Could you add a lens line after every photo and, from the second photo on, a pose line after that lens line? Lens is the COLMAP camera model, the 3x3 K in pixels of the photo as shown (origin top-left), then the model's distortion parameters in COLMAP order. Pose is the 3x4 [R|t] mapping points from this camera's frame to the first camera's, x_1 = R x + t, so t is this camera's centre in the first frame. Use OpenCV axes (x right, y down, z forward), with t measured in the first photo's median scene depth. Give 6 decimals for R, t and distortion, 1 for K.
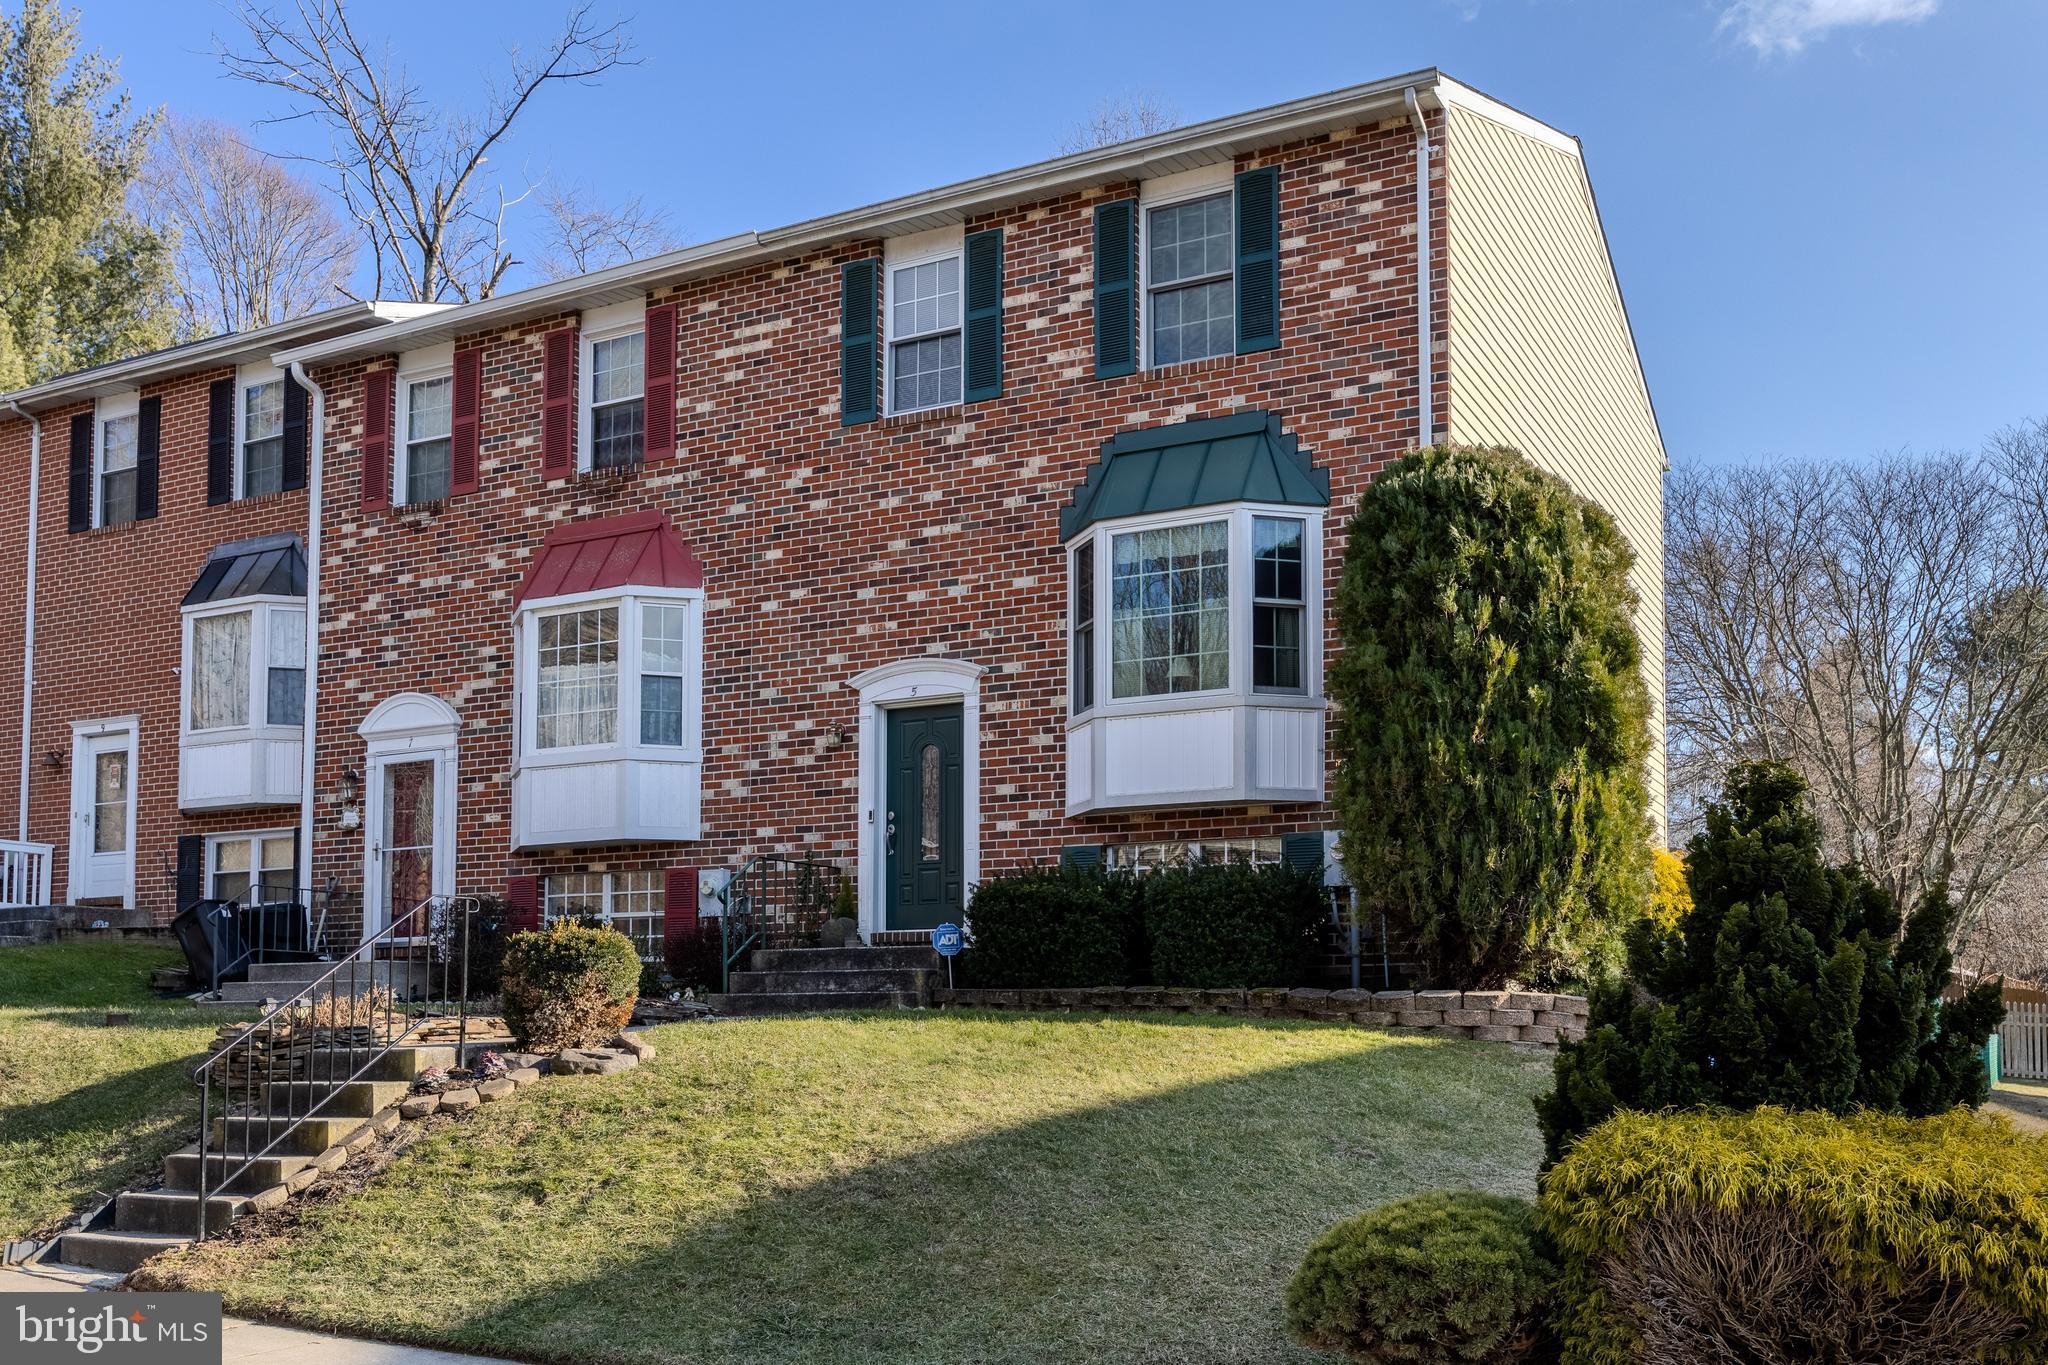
lens RADIAL K [[1827.8, 0, 1023.3], [0, 1827.8, 583.8], [0, 0, 1]] dist [0.000693, 0.002603]
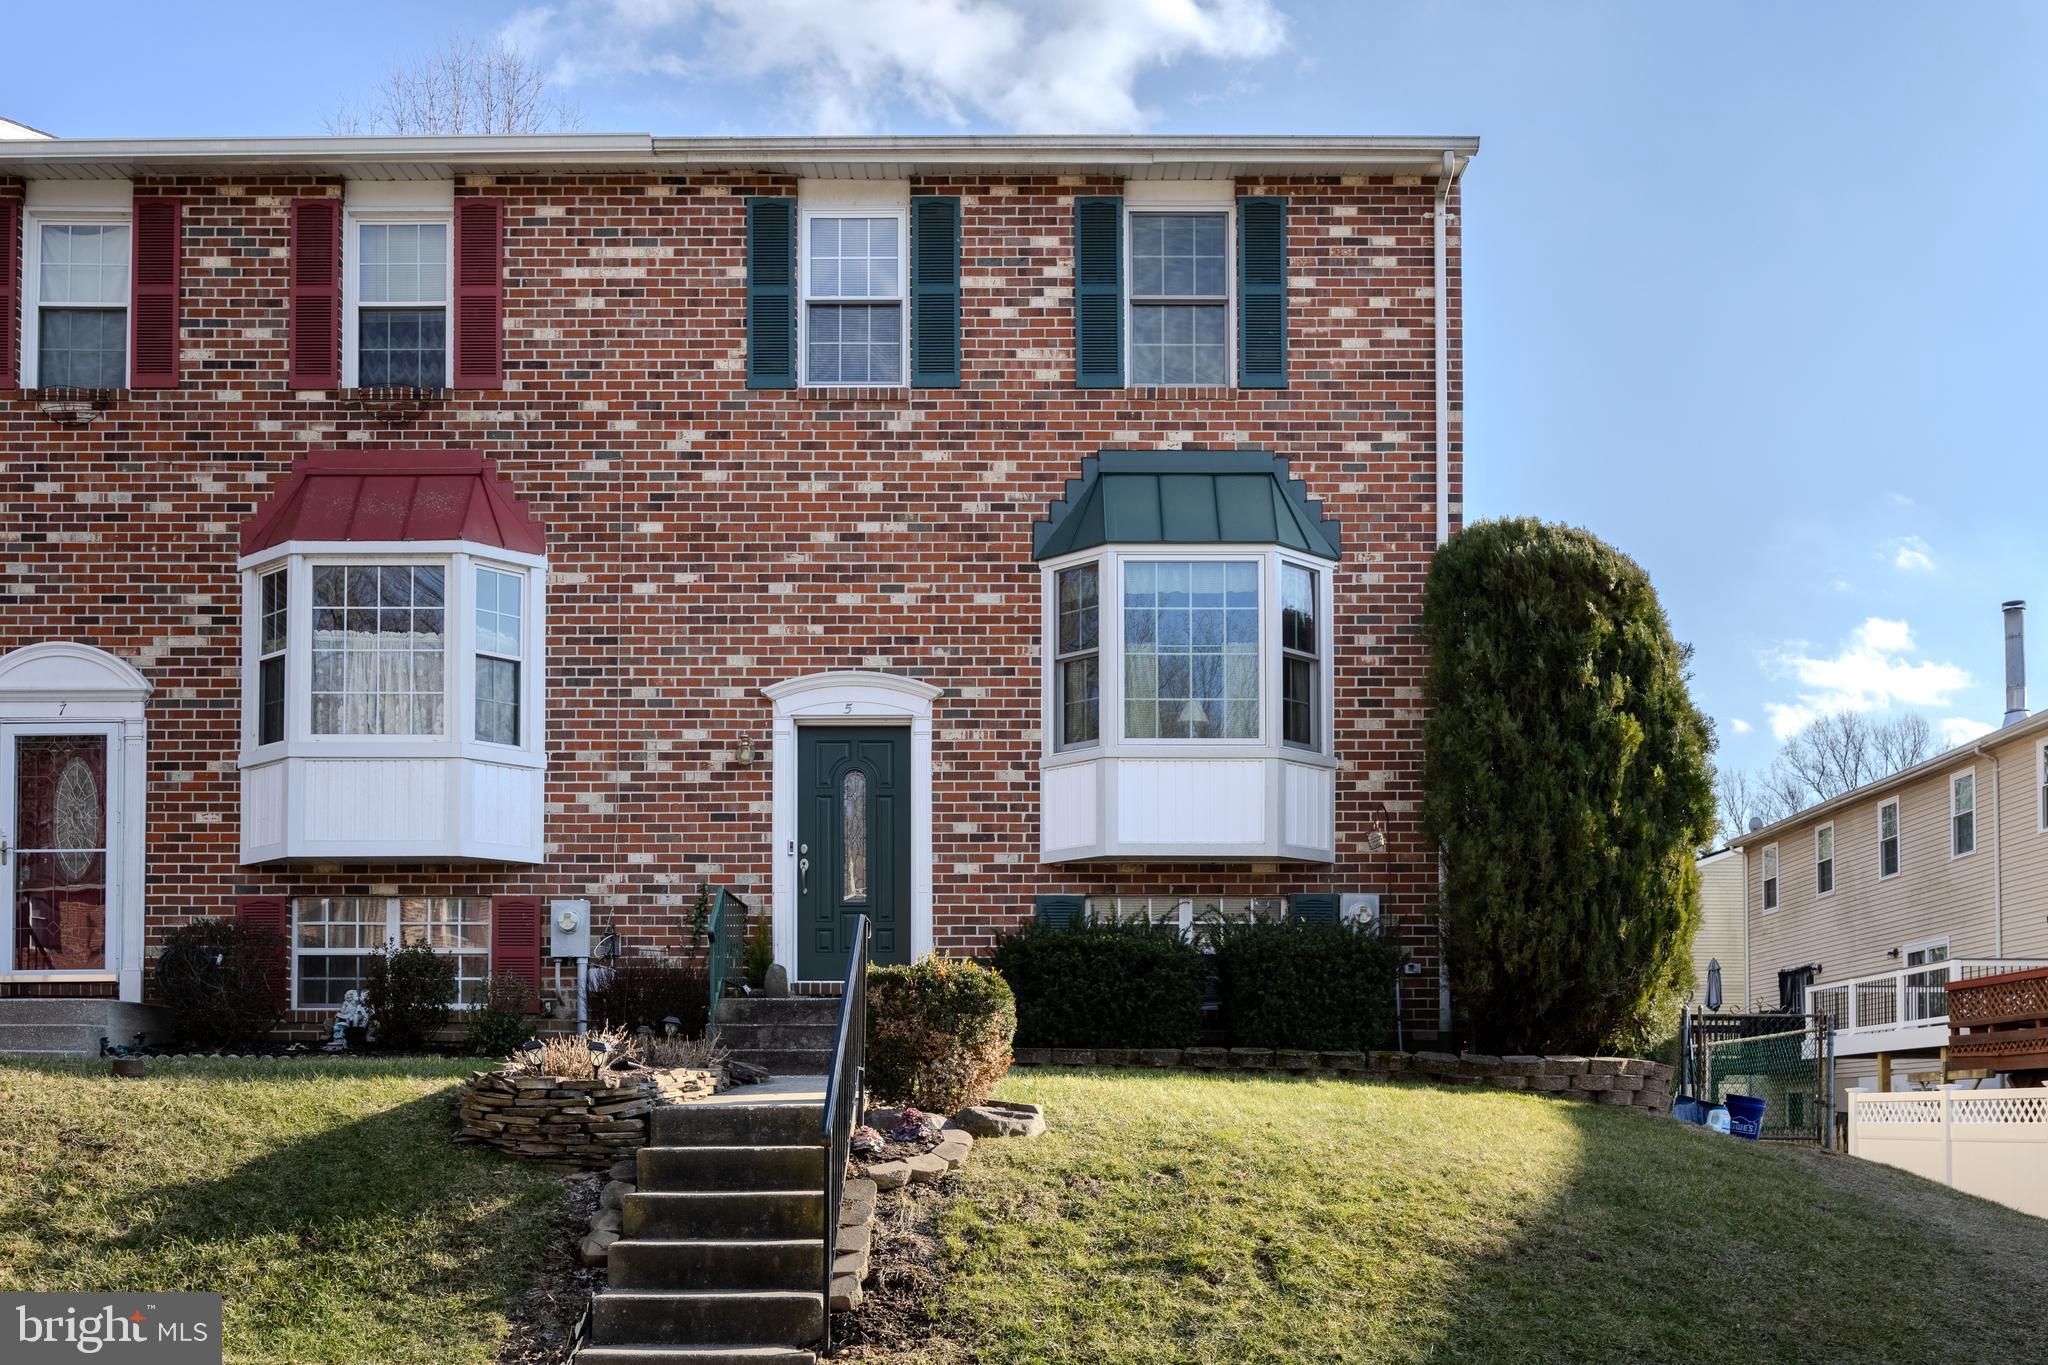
lens RADIAL K [[1992.1, 0, 1024.0], [0, 1992.1, 682.5], [0, 0, 1]] dist [-0.005956, 0.013488]
pose [[0.883913, 0.100714, 0.456678, -0.412804], [-0.112815, 0.993616, -0.000773, 0.037421], [-0.453840, -0.050836, 0.889632, 0.118651]]
